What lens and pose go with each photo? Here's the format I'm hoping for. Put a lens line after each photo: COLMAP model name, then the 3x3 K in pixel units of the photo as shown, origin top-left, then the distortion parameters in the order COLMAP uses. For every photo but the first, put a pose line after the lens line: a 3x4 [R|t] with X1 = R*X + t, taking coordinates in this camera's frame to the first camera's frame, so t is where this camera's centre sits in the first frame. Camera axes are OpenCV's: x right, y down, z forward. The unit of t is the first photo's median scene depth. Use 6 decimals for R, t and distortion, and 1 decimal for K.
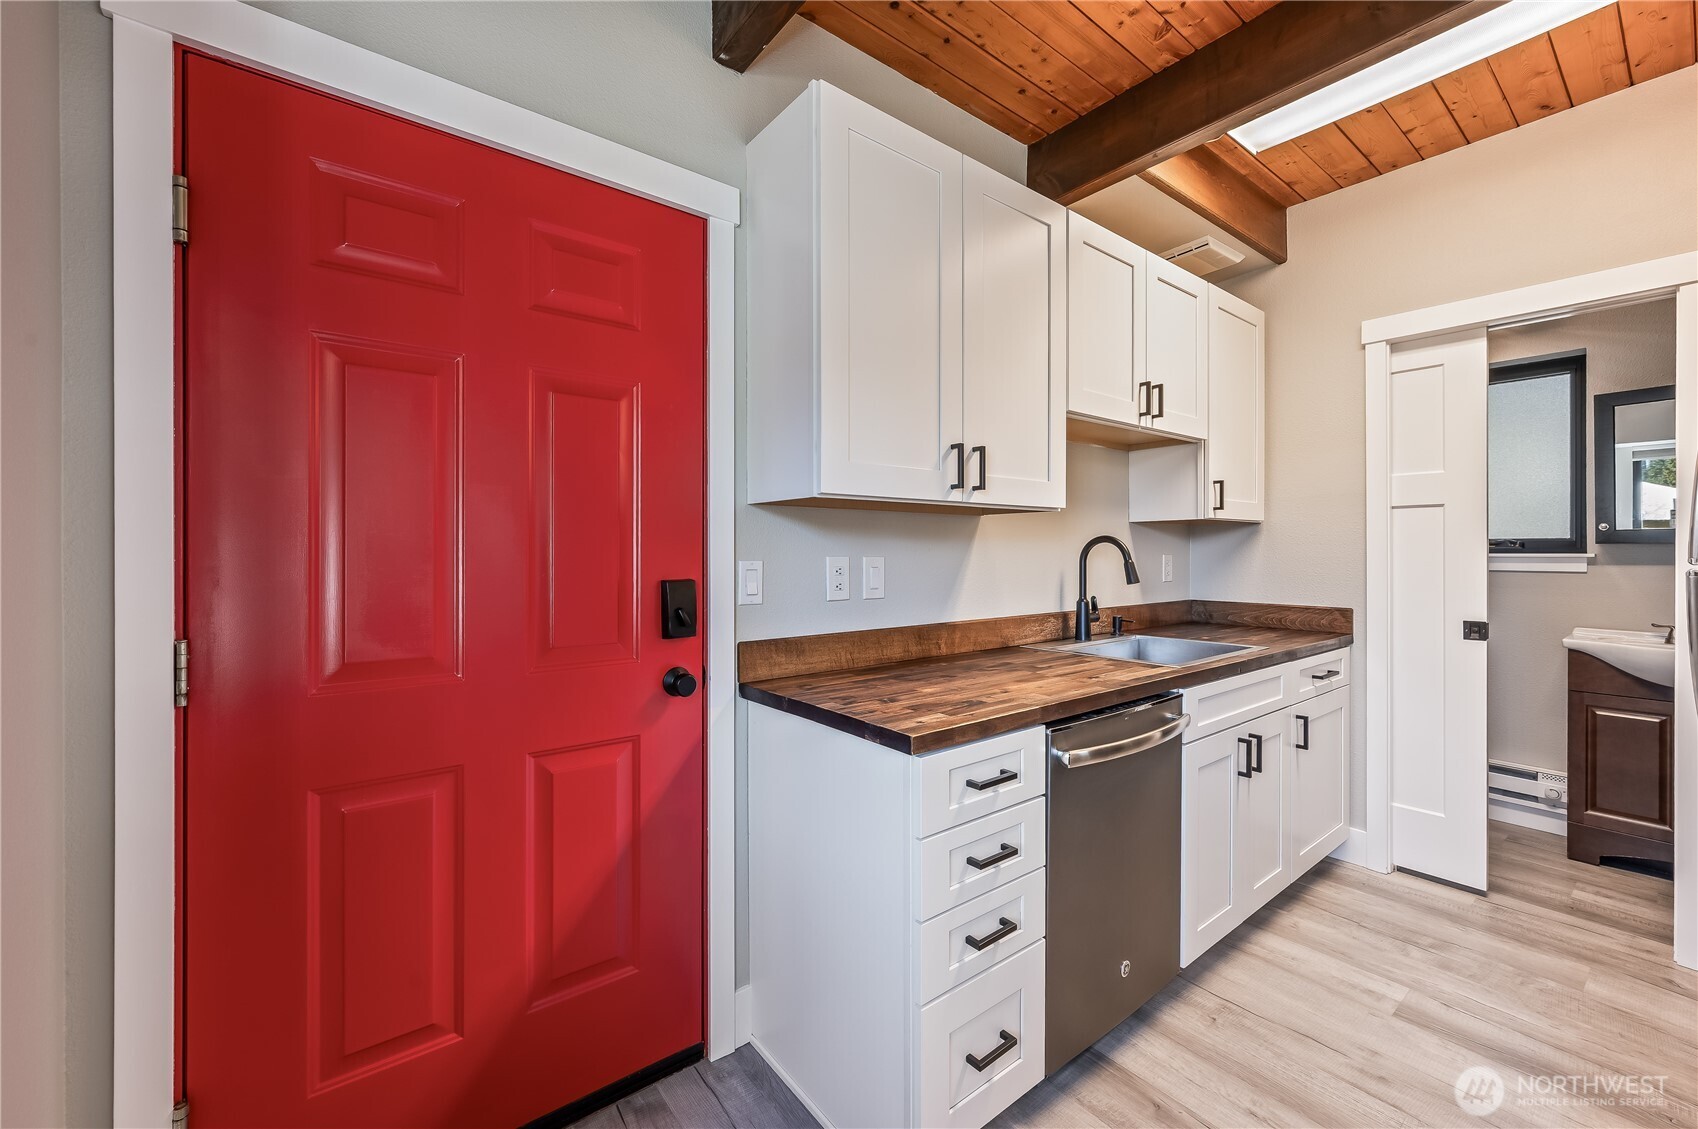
lens RADIAL K [[678.8, 0, 841.1], [0, 678.8, 549.1], [0, 0, 1]] dist [0.000371, 0.000068]
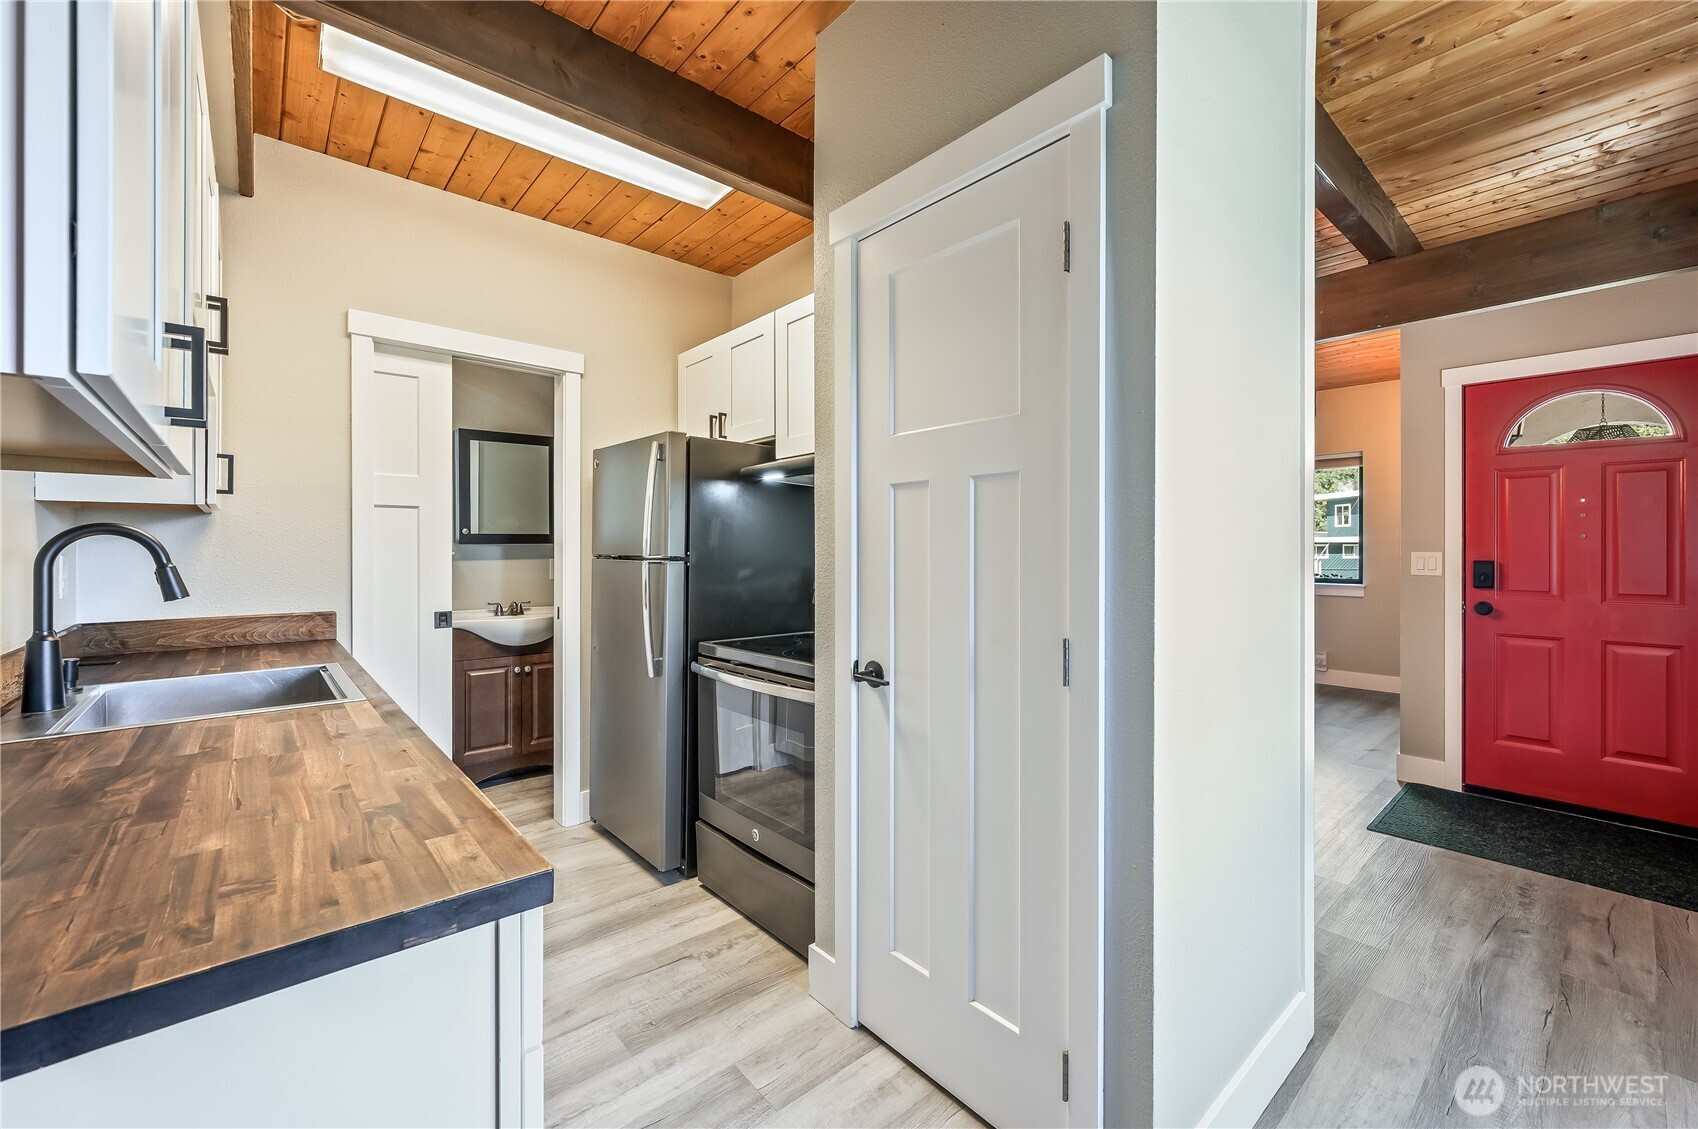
lens RADIAL K [[678.8, 0, 841.1], [0, 678.8, 549.1], [0, 0, 1]] dist [0.000371, 0.000068]
pose [[-0.054712, 0.001678, 0.998501, -0.229878], [-0.000383, 0.999998, -0.001701, 0.003398], [-0.998502, -0.000476, -0.054711, 0.380742]]
